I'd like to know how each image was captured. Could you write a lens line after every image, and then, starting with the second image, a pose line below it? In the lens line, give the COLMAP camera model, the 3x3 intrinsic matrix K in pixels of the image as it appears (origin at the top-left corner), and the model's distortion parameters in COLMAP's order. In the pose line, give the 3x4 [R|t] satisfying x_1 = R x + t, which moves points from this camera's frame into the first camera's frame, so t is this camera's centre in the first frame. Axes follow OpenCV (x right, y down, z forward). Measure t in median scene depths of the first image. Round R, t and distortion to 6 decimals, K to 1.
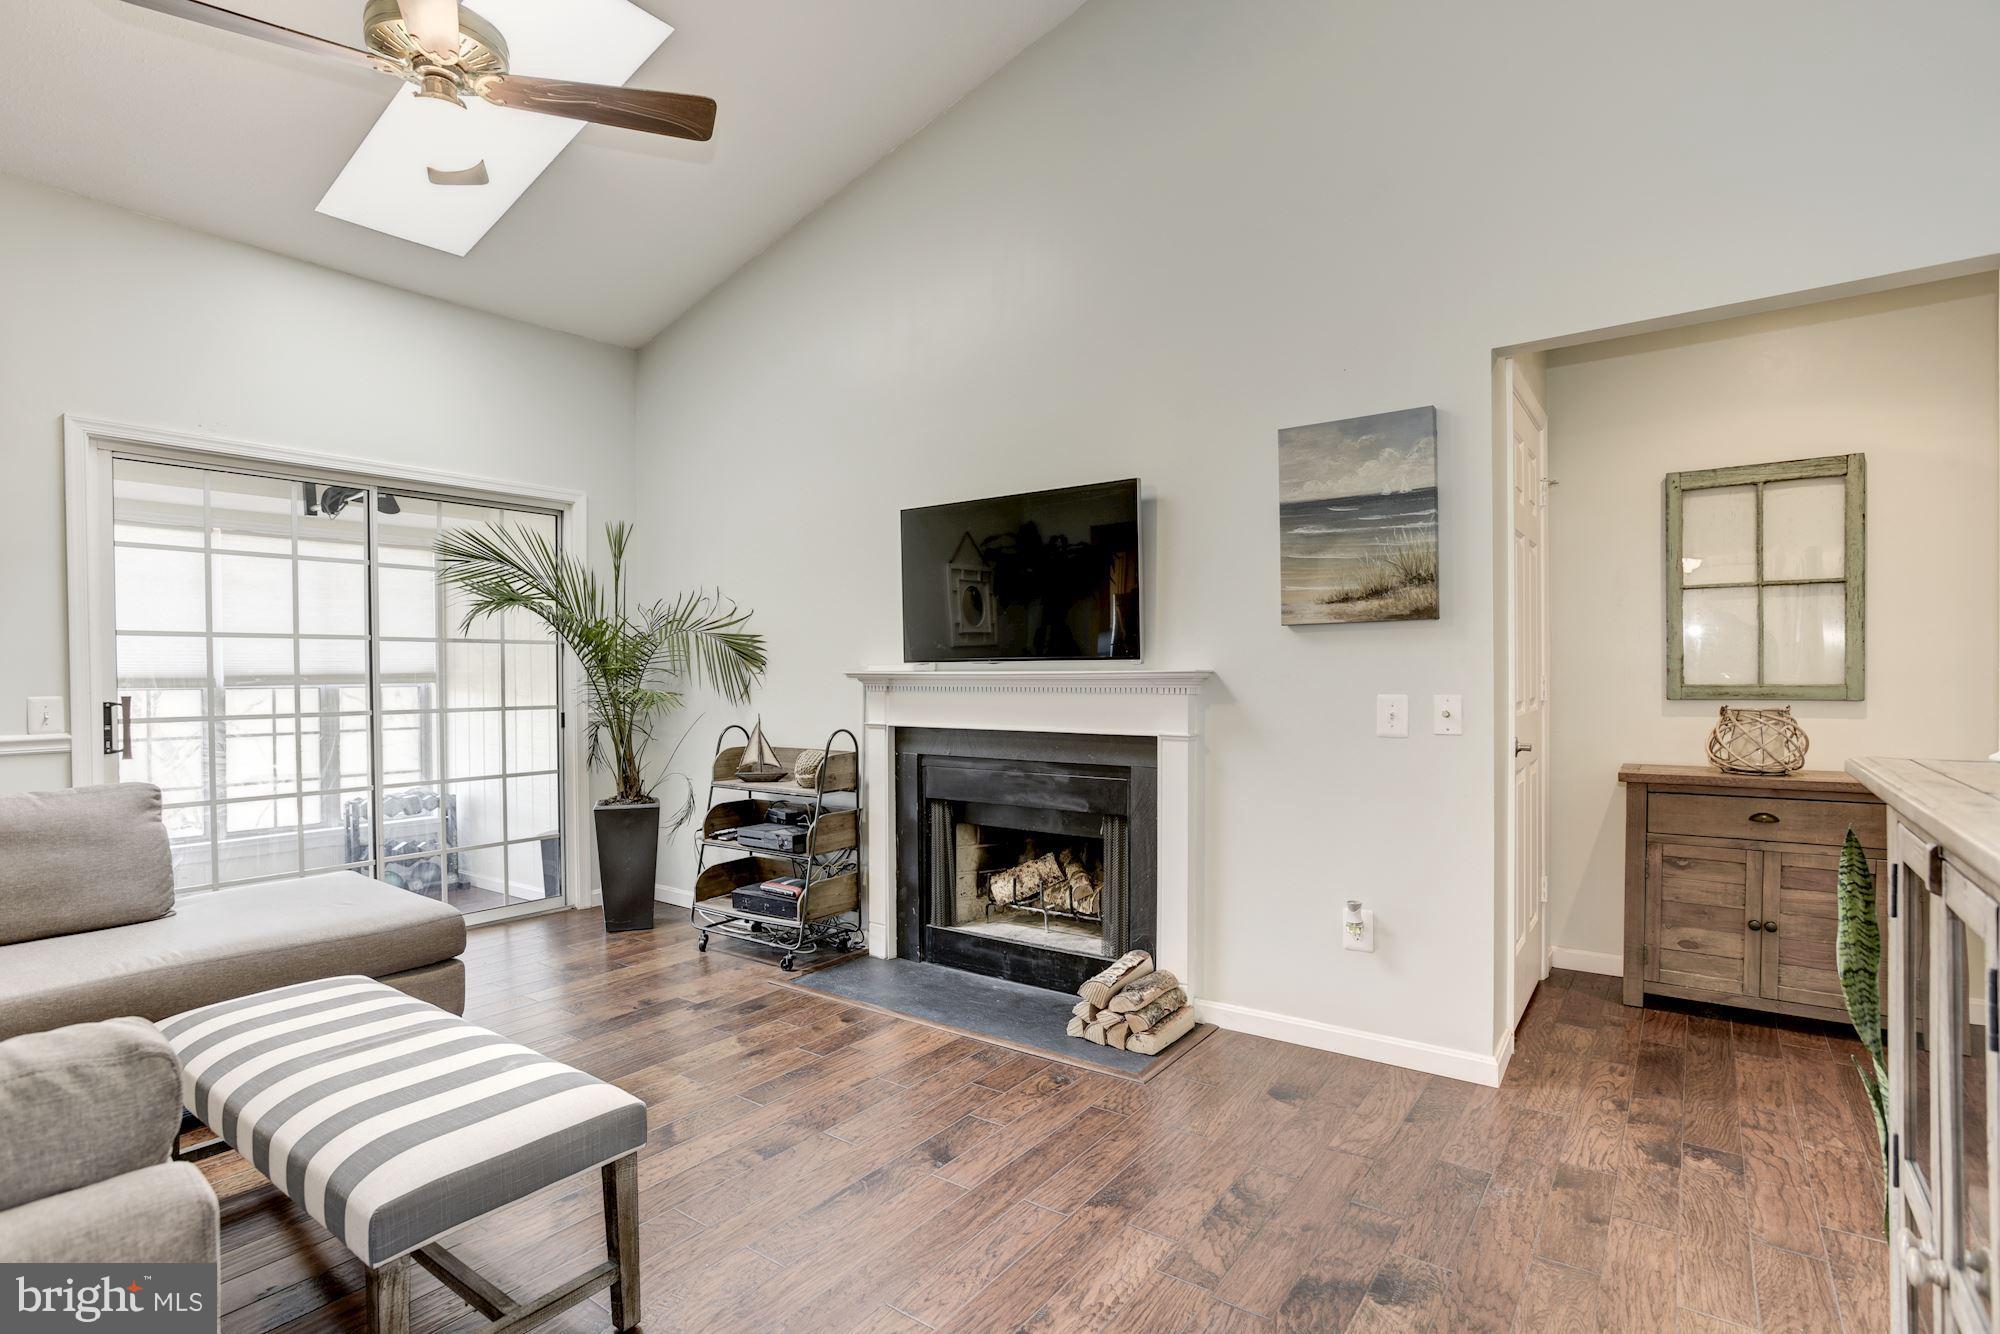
lens RADIAL K [[966.0, 0, 986.7], [0, 966.0, 675.0], [0, 0, 1]] dist [-0.039221, 0.016297]
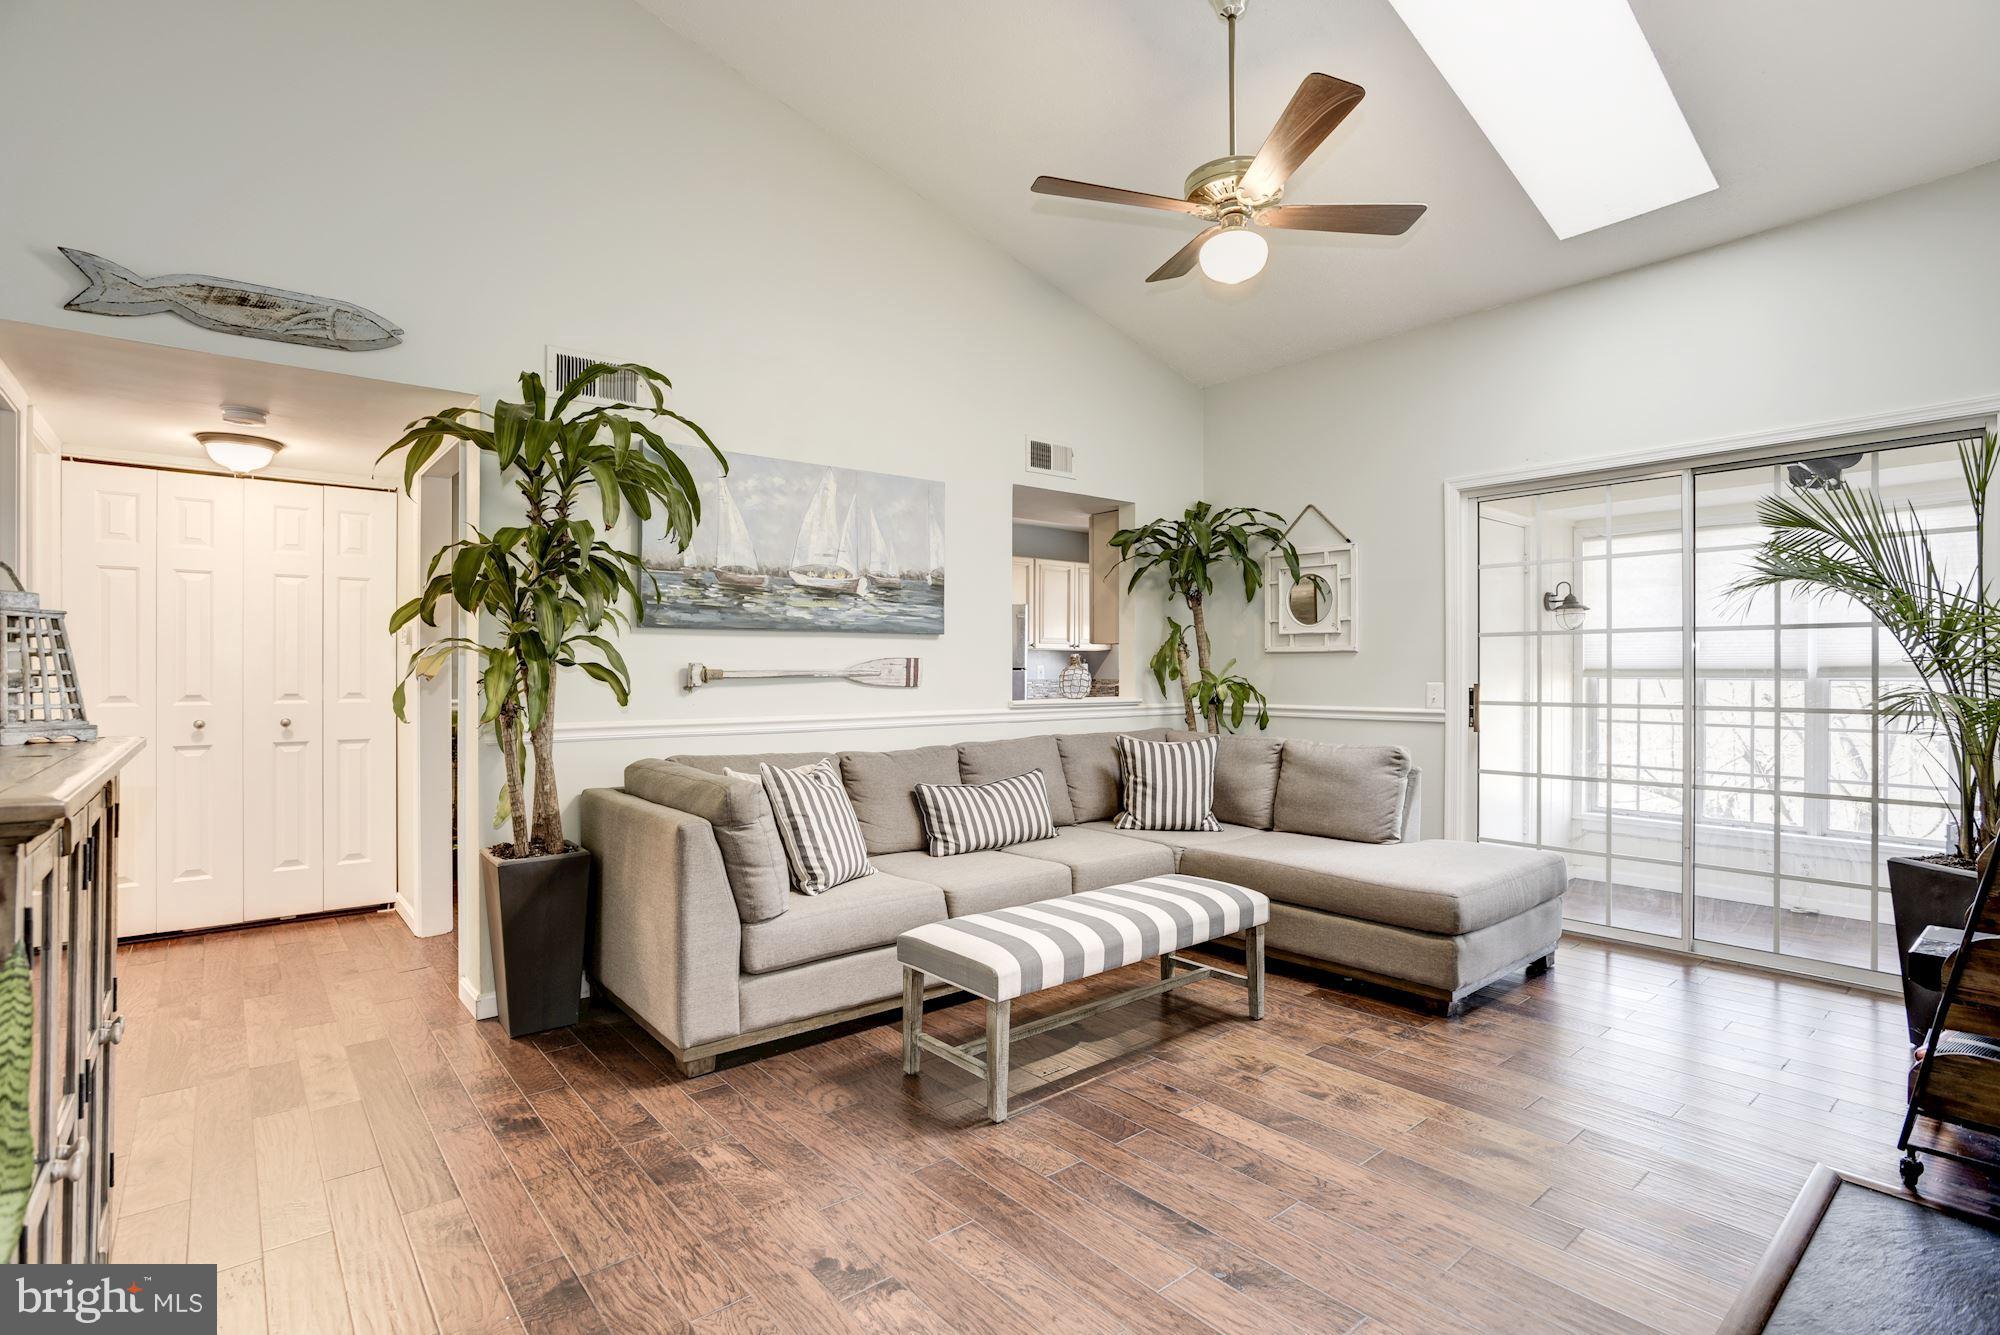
lens RADIAL K [[966.0, 0, 1025.4], [0, 966.0, 664.3], [0, 0, 1]] dist [-0.039221, 0.016297]
pose [[-0.223454, 0.000594, -0.974714, 0.505184], [0.002398, 0.999997, 0.000060, -0.005536], [0.974711, -0.002324, -0.223455, 0.664324]]
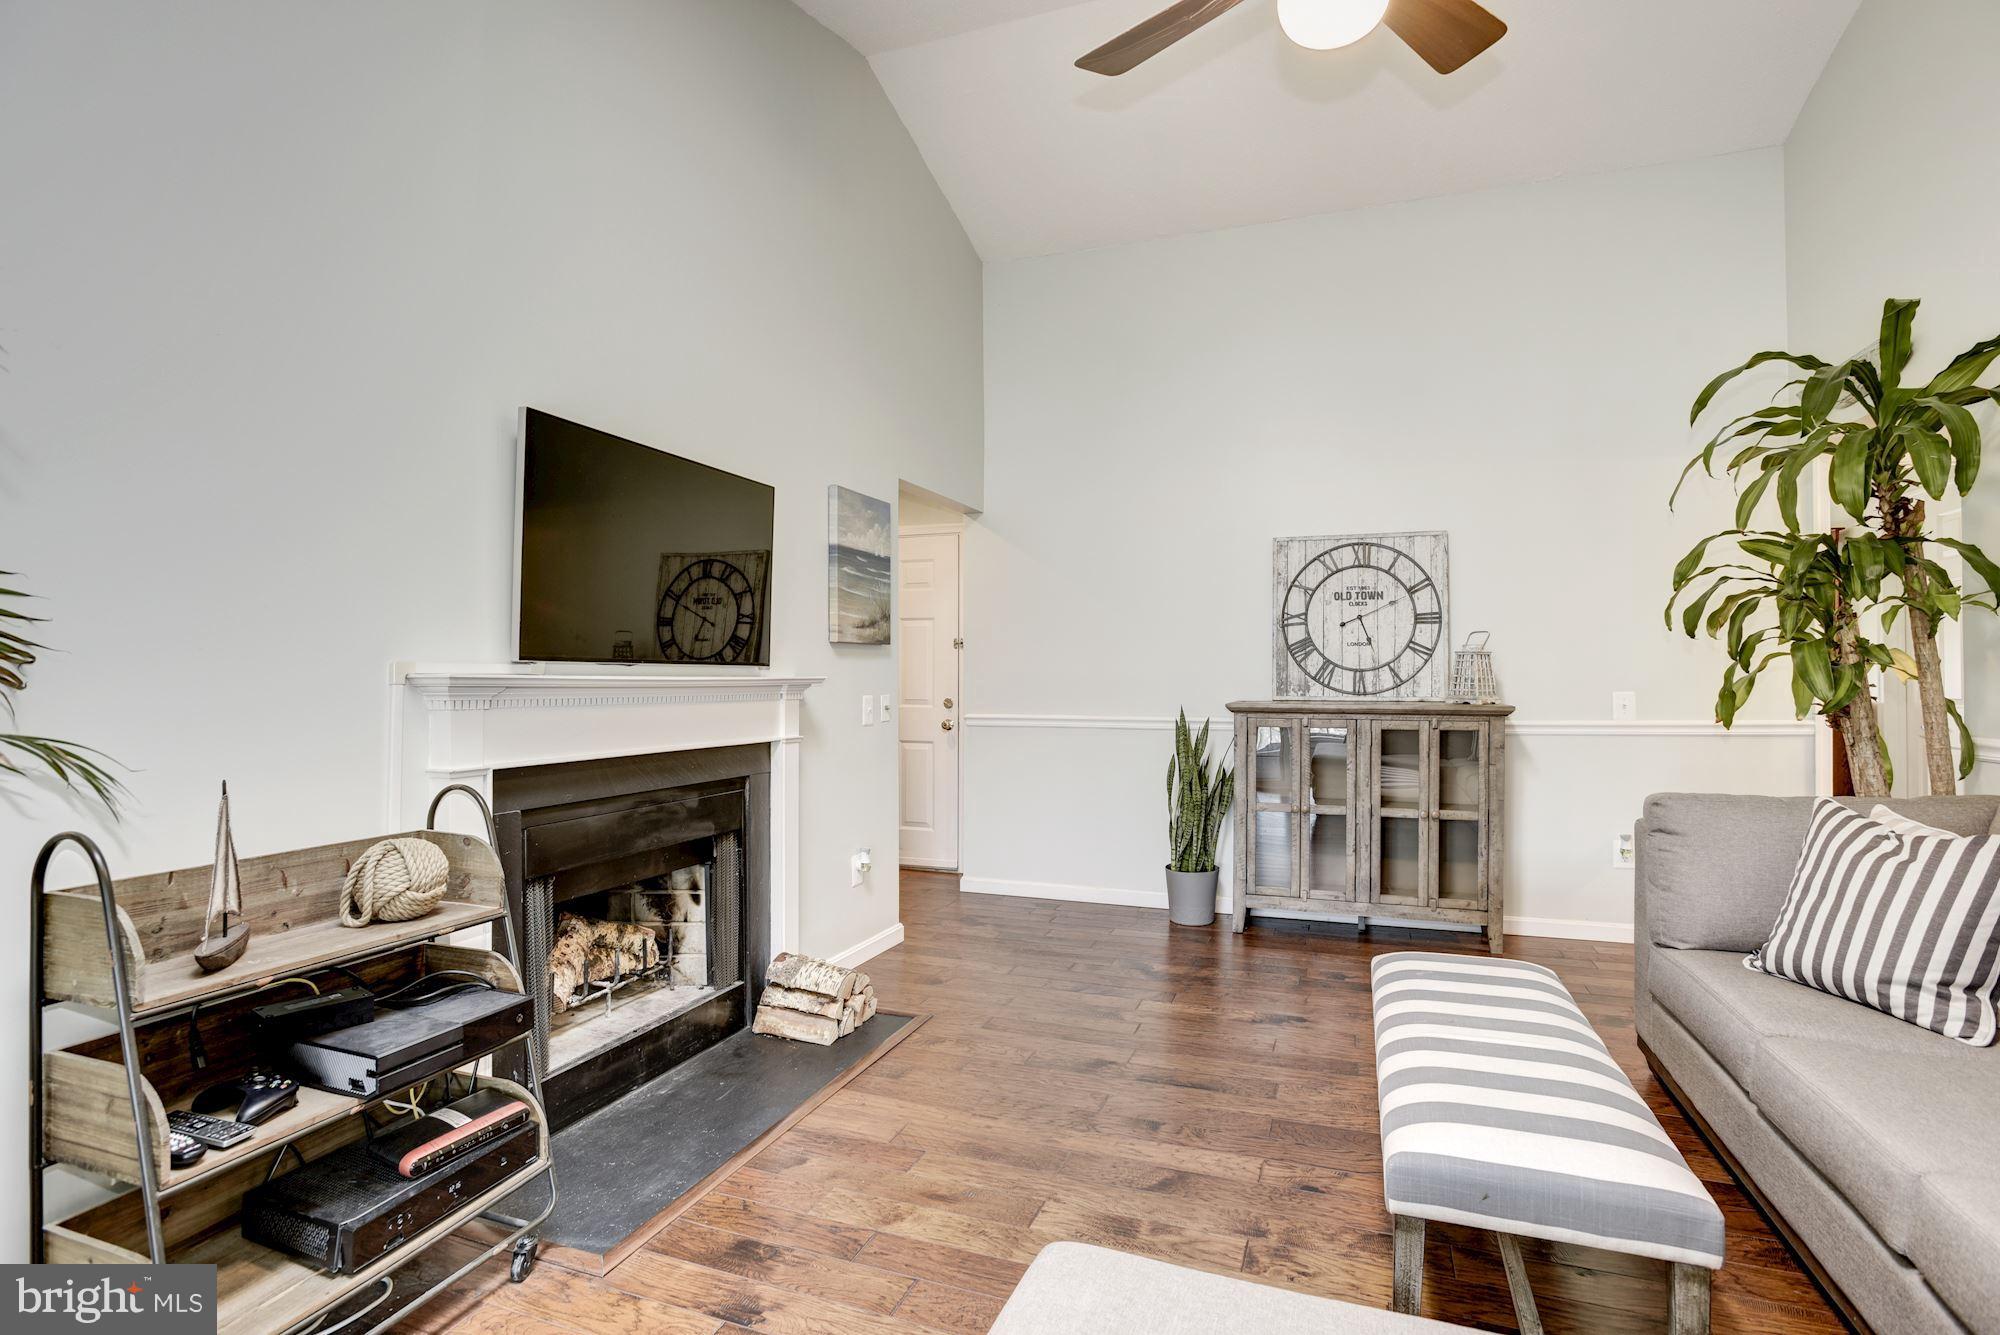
lens RADIAL K [[966.0, 0, 996.8], [0, 966.0, 664.4], [0, 0, 1]] dist [-0.039221, 0.016297]
pose [[-0.275874, 0.019618, 0.960994, -0.815098], [0.004948, 0.999807, -0.018990, 0.002396], [-0.961181, -0.000484, -0.275918, 0.975927]]
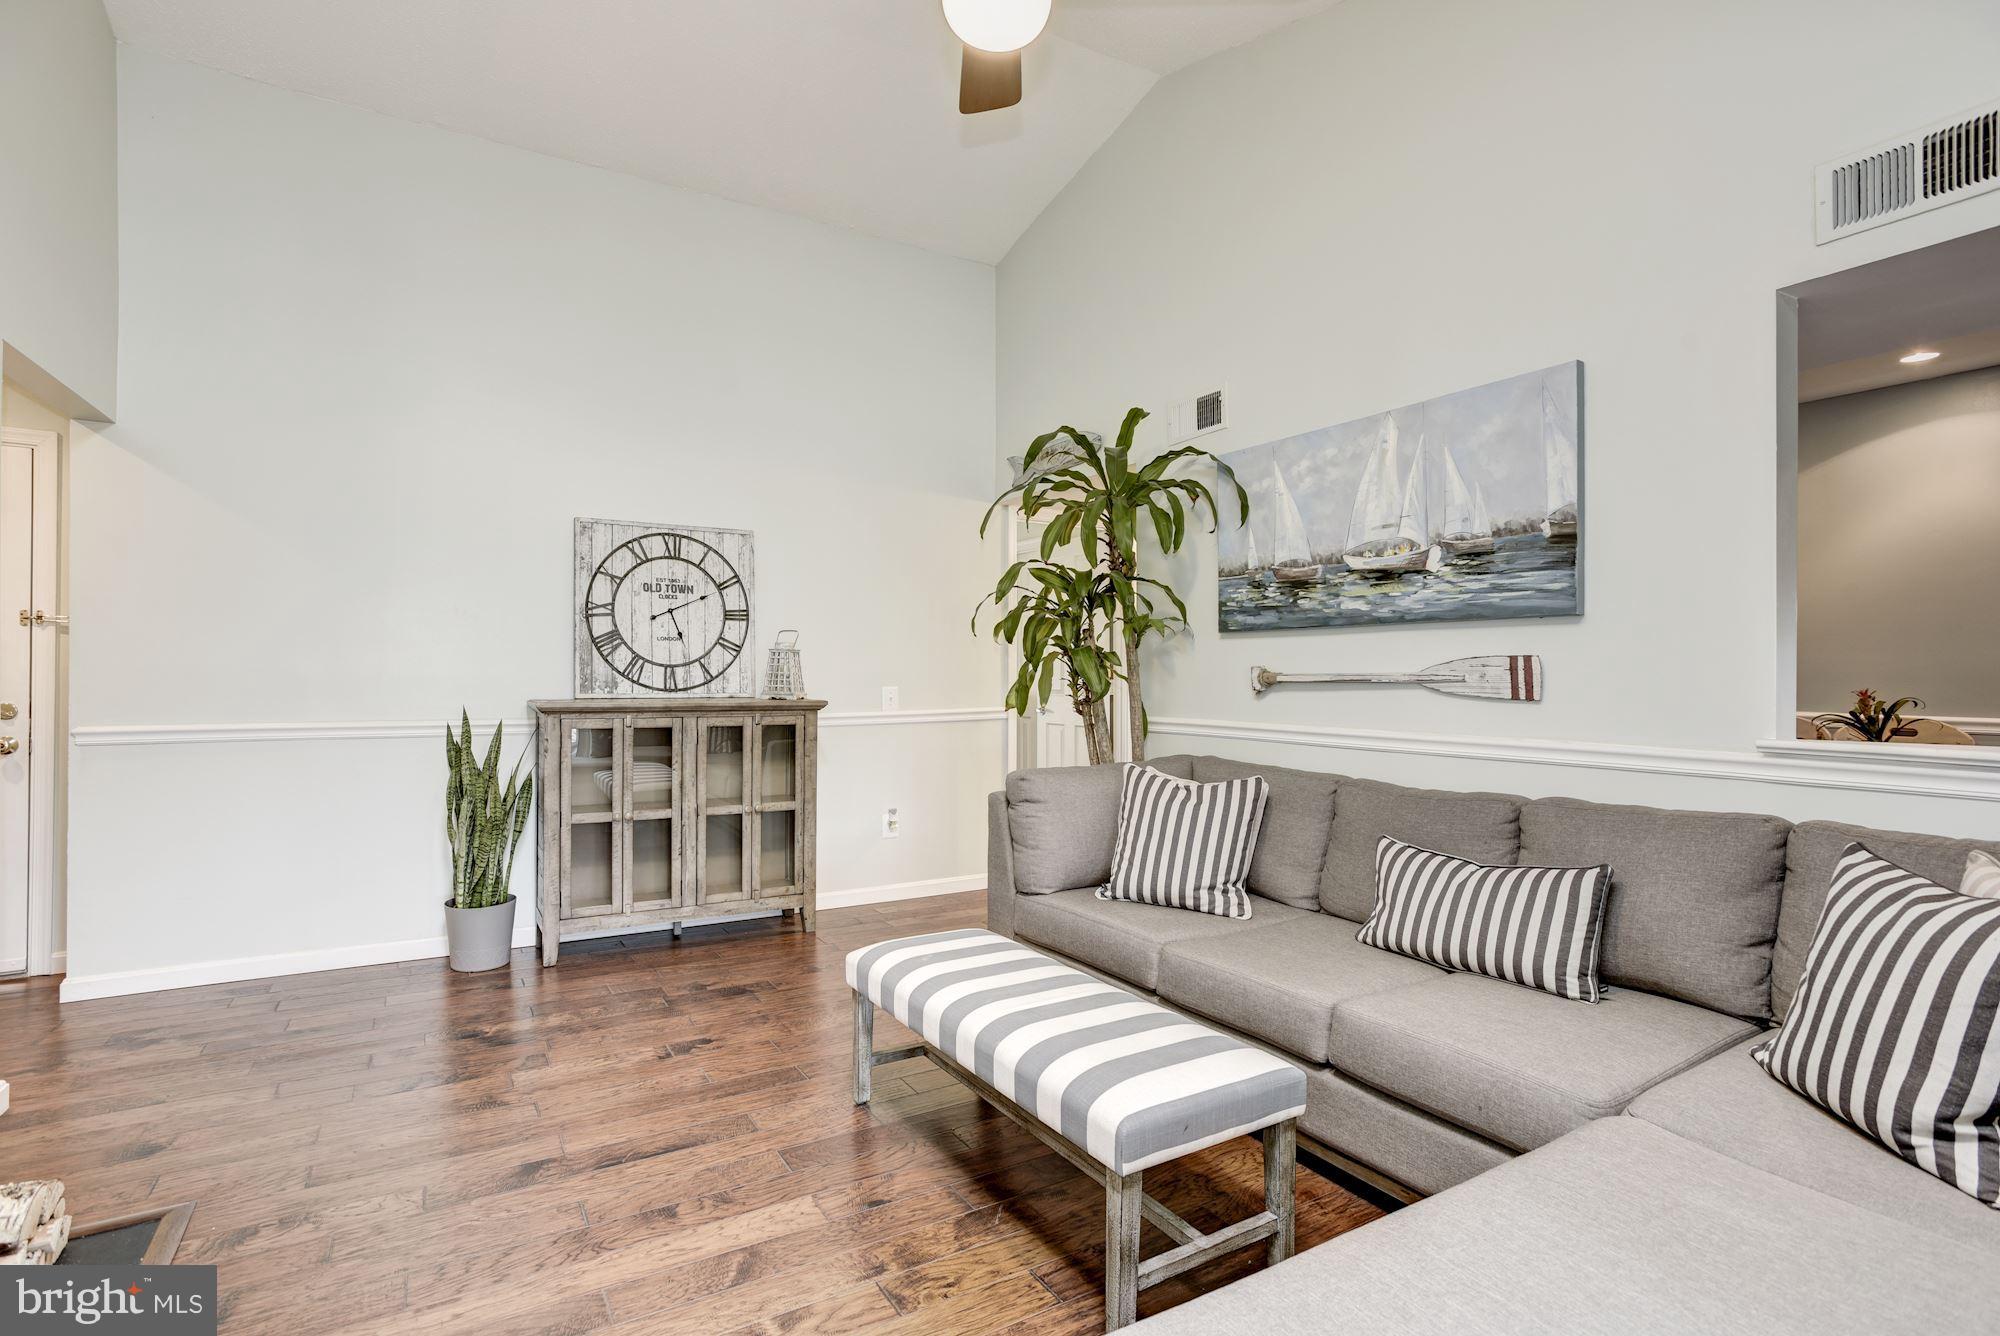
lens RADIAL K [[966.0, 0, 997.7], [0, 966.0, 665.1], [0, 0, 1]] dist [-0.039221, 0.016297]
pose [[-0.923227, 0.006342, 0.384202, -0.573128], [0.003464, 0.999961, -0.008184, -0.001338], [-0.384239, -0.006225, -0.923213, 1.136896]]
